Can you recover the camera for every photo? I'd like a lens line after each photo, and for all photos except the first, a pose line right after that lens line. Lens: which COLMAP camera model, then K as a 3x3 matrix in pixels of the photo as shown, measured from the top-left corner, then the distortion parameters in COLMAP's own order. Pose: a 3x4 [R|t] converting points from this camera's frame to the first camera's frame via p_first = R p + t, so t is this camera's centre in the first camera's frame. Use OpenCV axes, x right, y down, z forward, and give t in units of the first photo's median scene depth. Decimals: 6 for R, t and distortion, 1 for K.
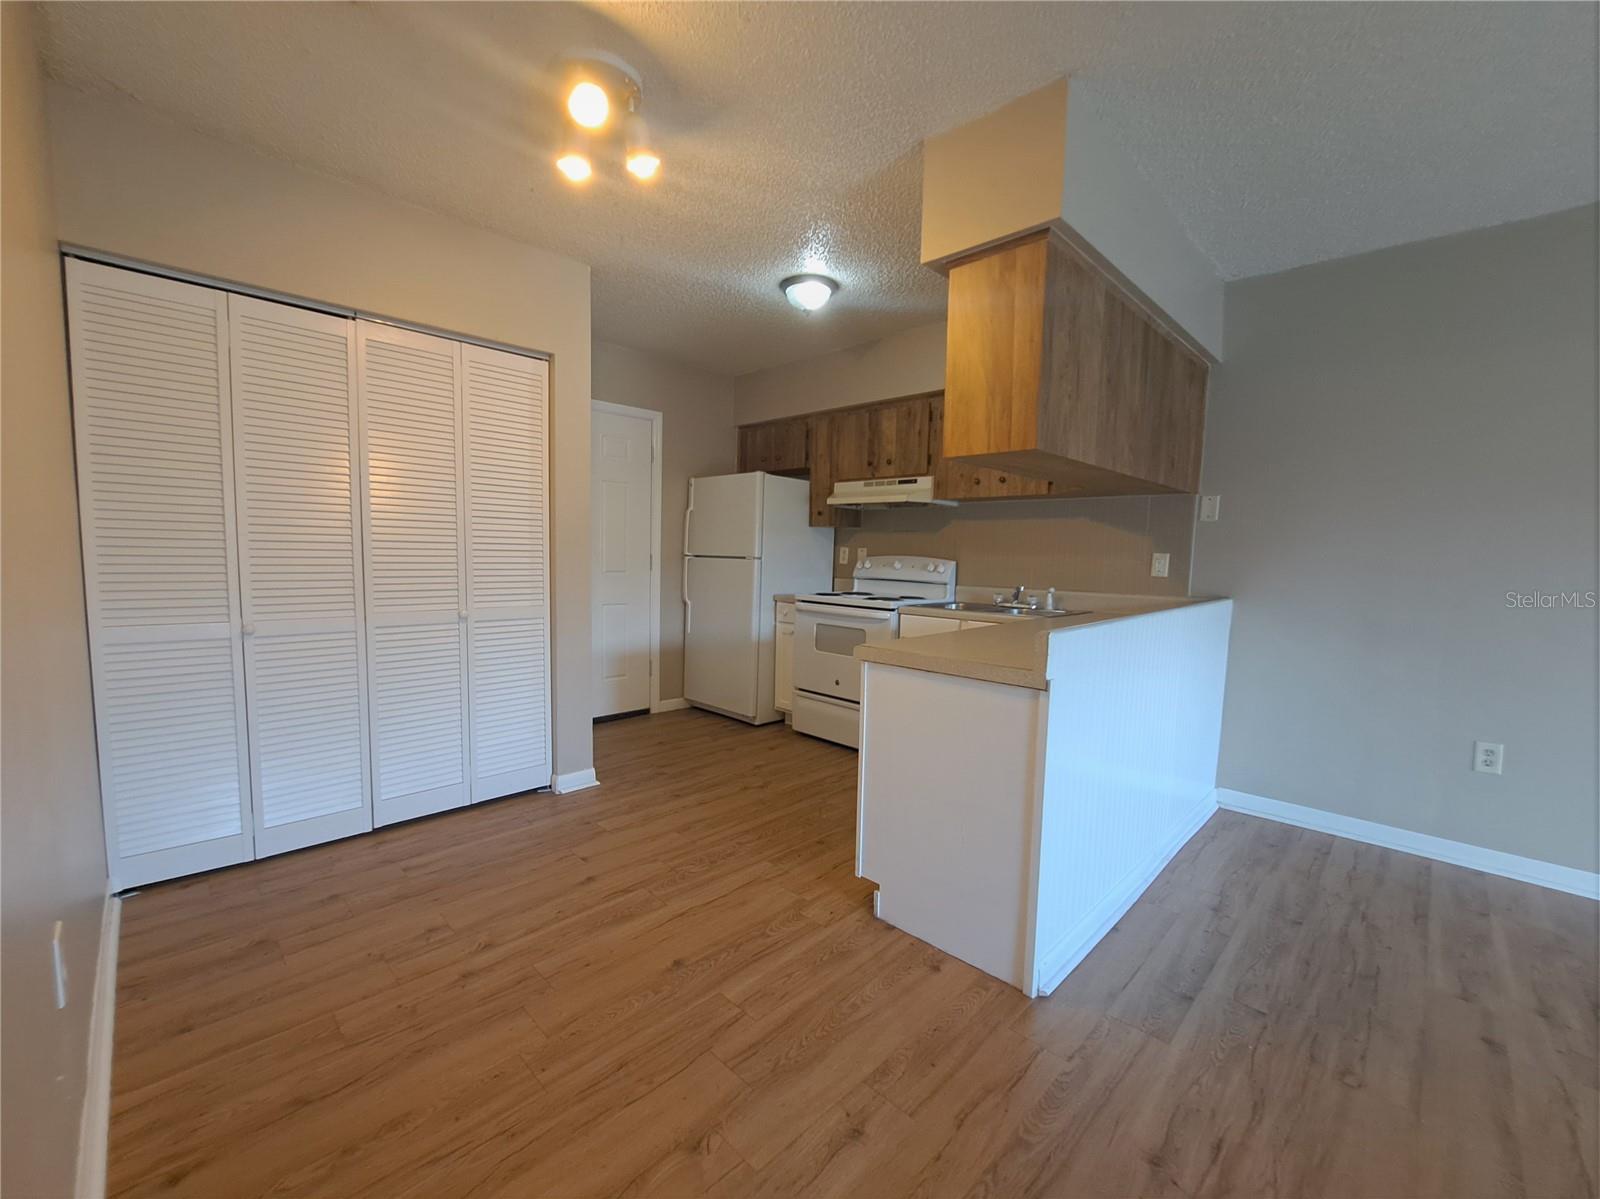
lens RADIAL K [[644.6, 0, 796.8], [0, 644.6, 595.7], [0, 0, 1]] dist [-0.020073, -0.000290]
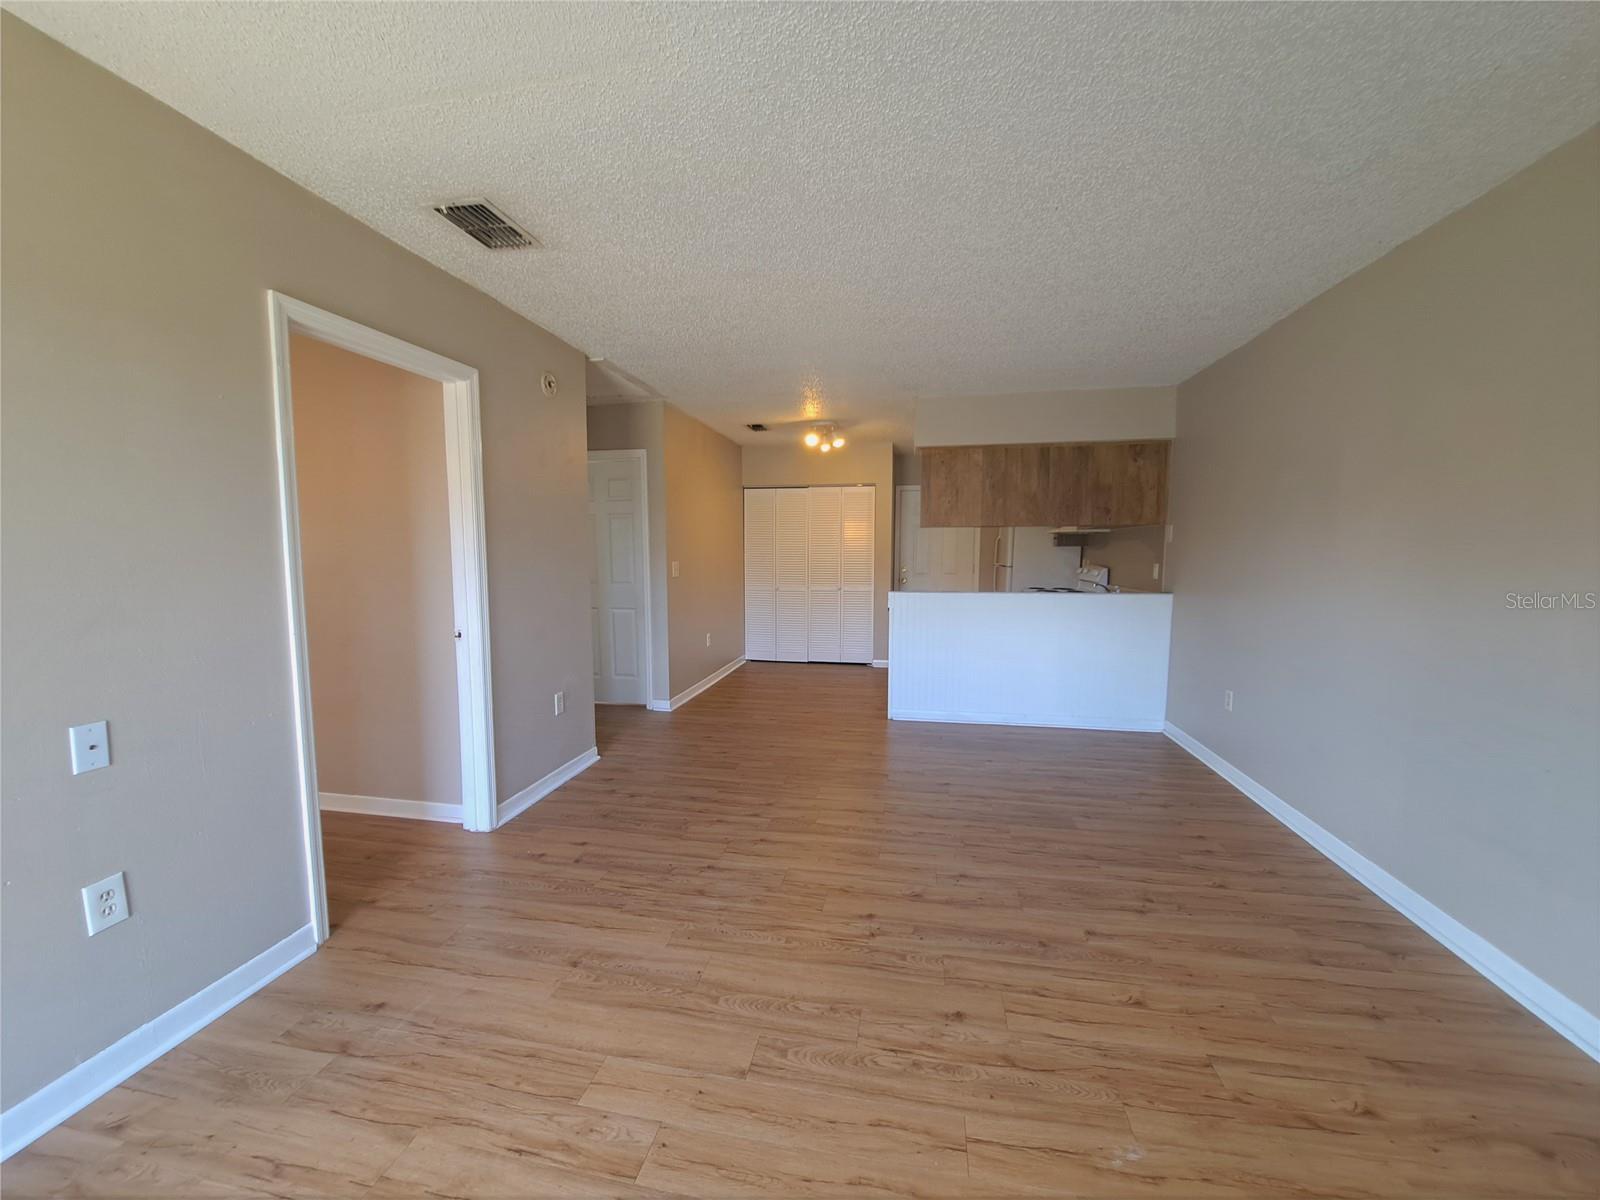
lens RADIAL K [[644.6, 0, 798.9], [0, 644.6, 604.9], [0, 0, 1]] dist [-0.020073, -0.000290]
pose [[0.557865, 0.050145, -0.828416, 1.279769], [-0.042091, 0.998598, 0.032102, 0.016087], [0.828864, 0.016960, 0.559193, -0.509344]]
